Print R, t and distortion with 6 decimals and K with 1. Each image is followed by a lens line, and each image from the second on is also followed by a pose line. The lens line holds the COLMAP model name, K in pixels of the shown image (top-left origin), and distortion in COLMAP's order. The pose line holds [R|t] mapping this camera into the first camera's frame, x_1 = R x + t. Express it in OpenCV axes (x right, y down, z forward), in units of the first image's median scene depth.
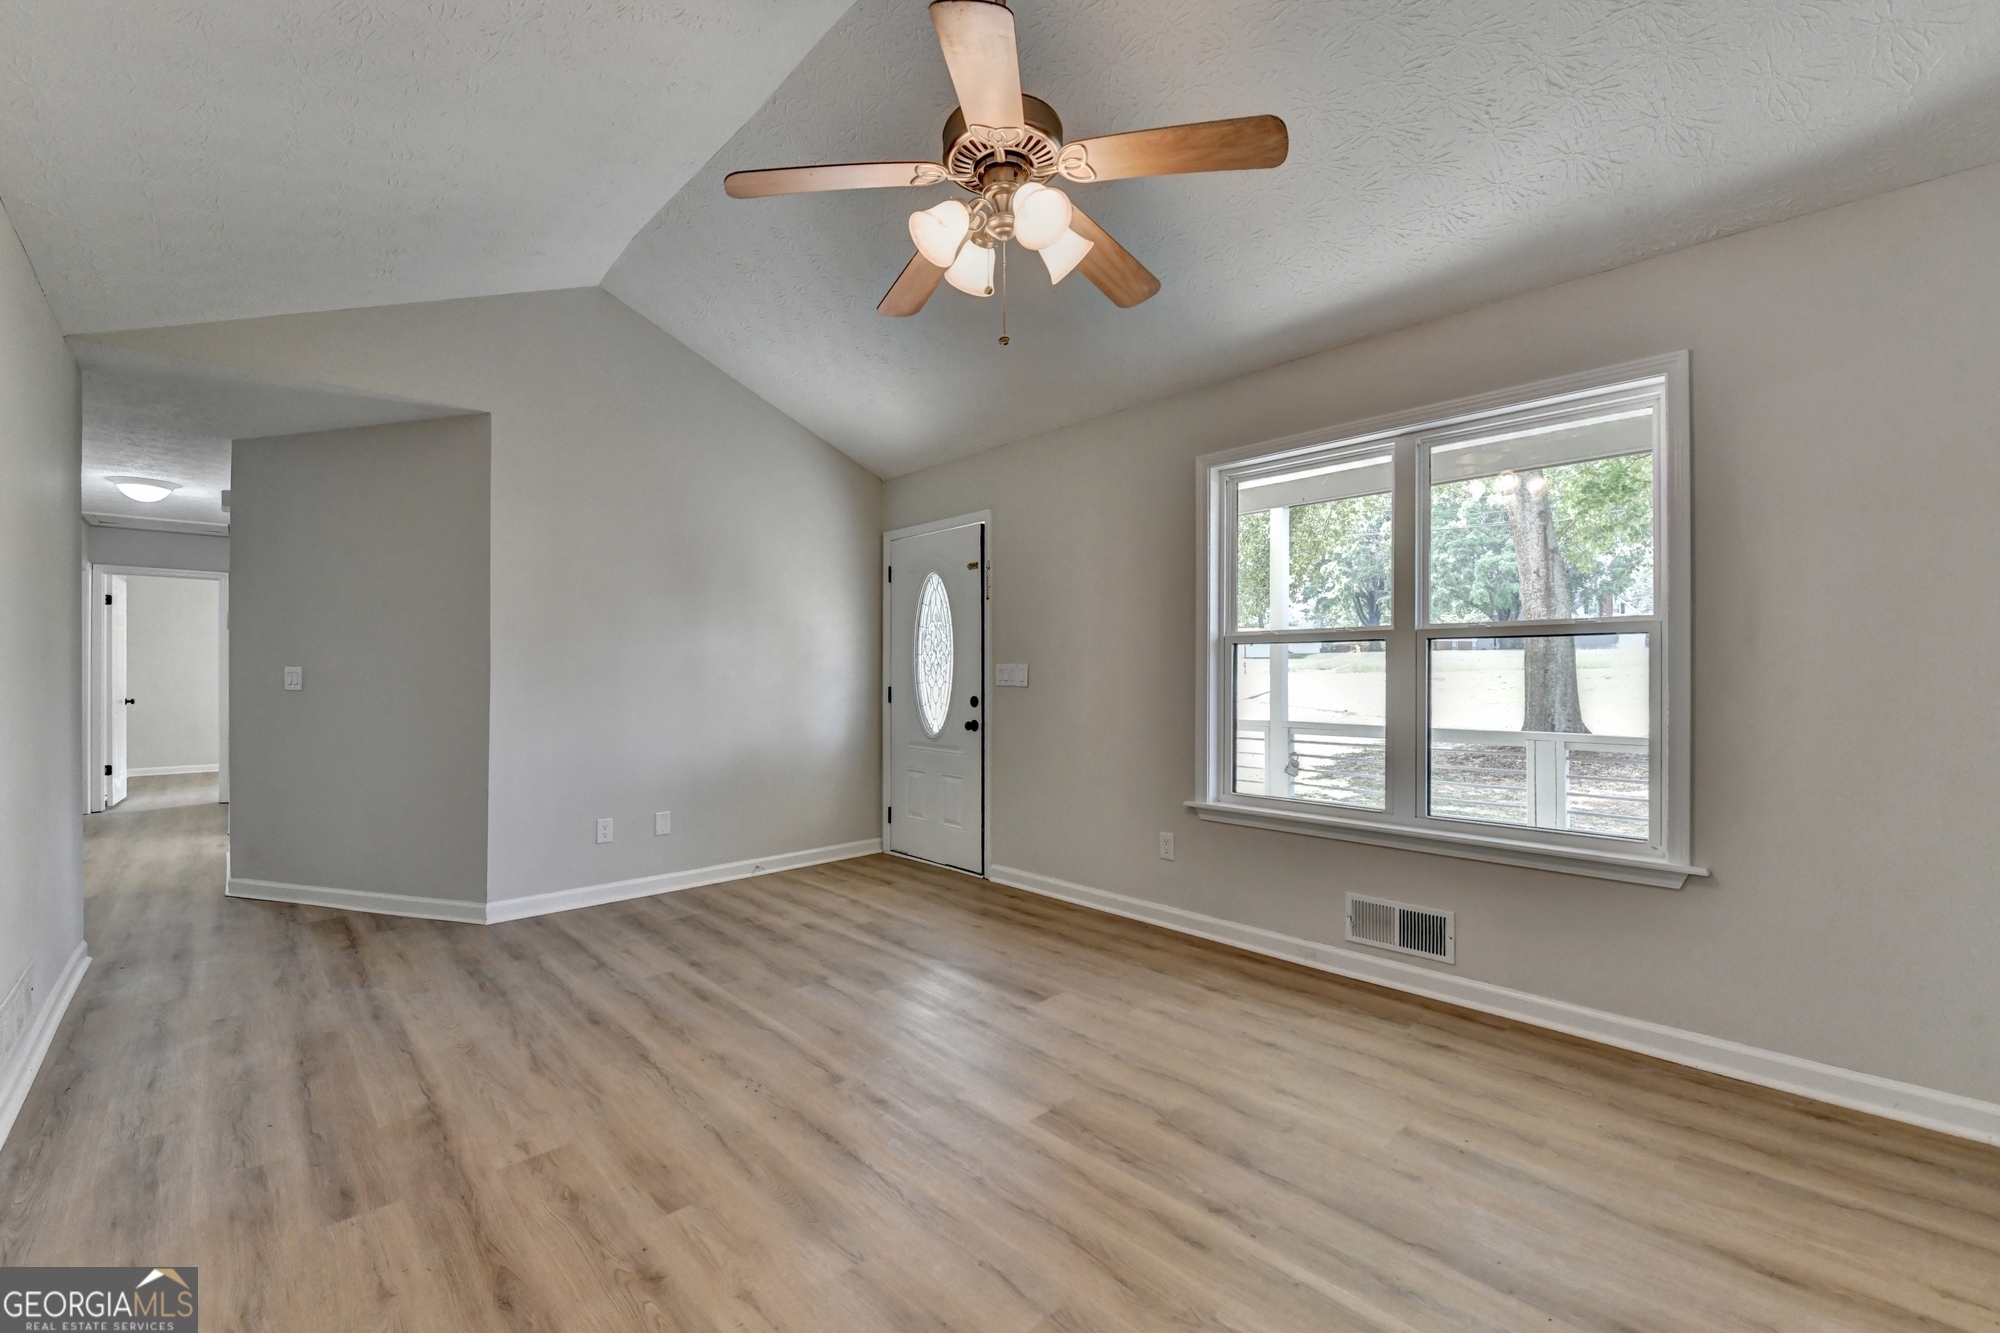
lens RADIAL K [[838.8, 0, 984.8], [0, 838.8, 673.6], [0, 0, 1]] dist [-0.016720, -0.000343]
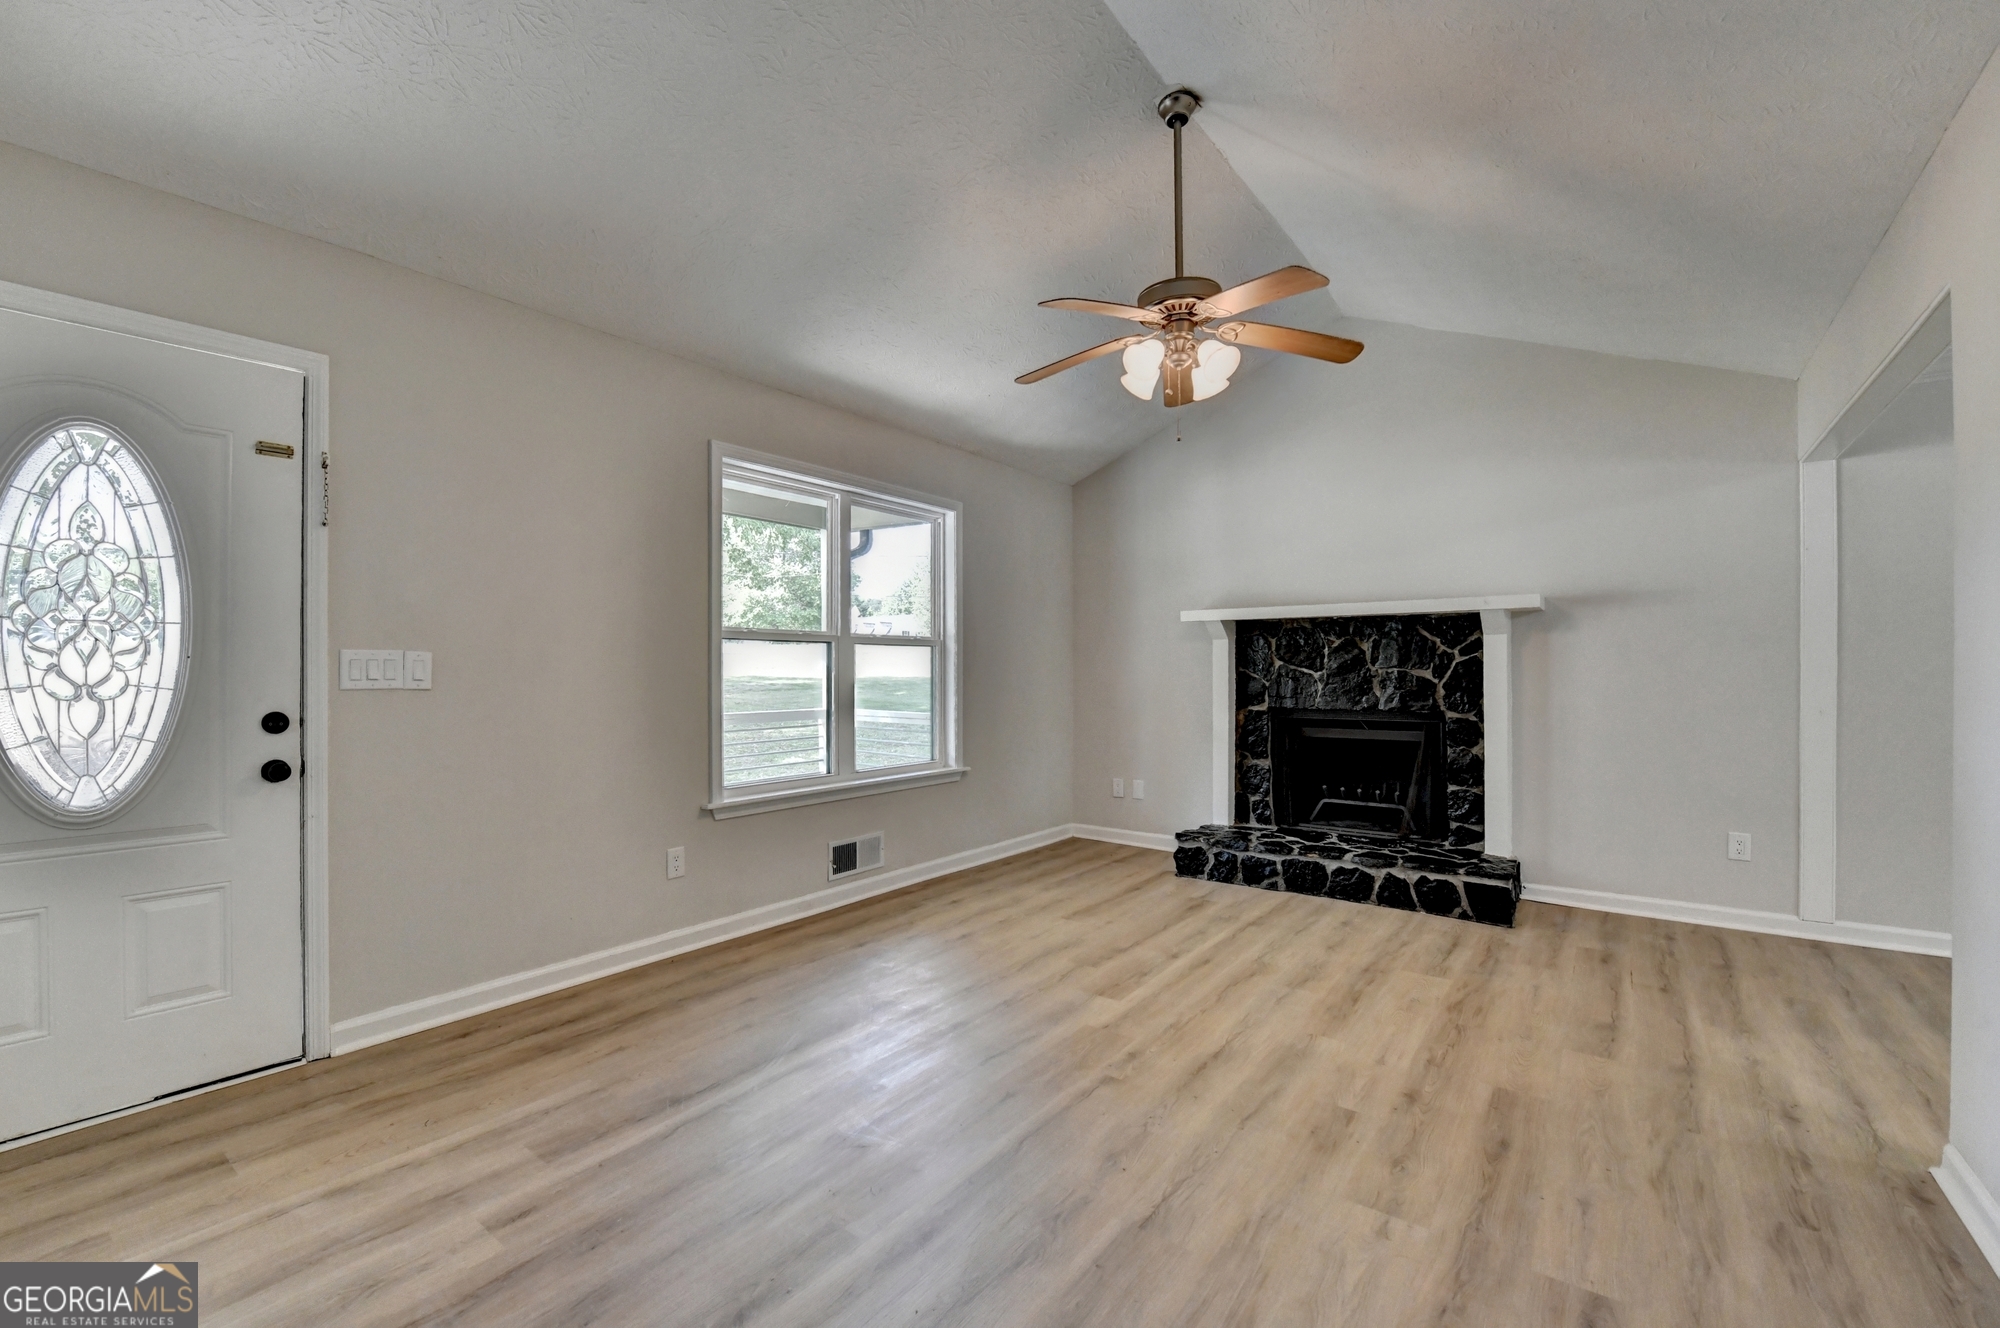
lens RADIAL K [[838.8, 0, 984.8], [0, 838.8, 671.1], [0, 0, 1]] dist [-0.016720, -0.000343]
pose [[-0.175948, -0.000996, 0.984399, -0.852487], [0.002192, 0.999997, 0.001403, 0.004416], [-0.984397, 0.002405, -0.175945, 1.006122]]
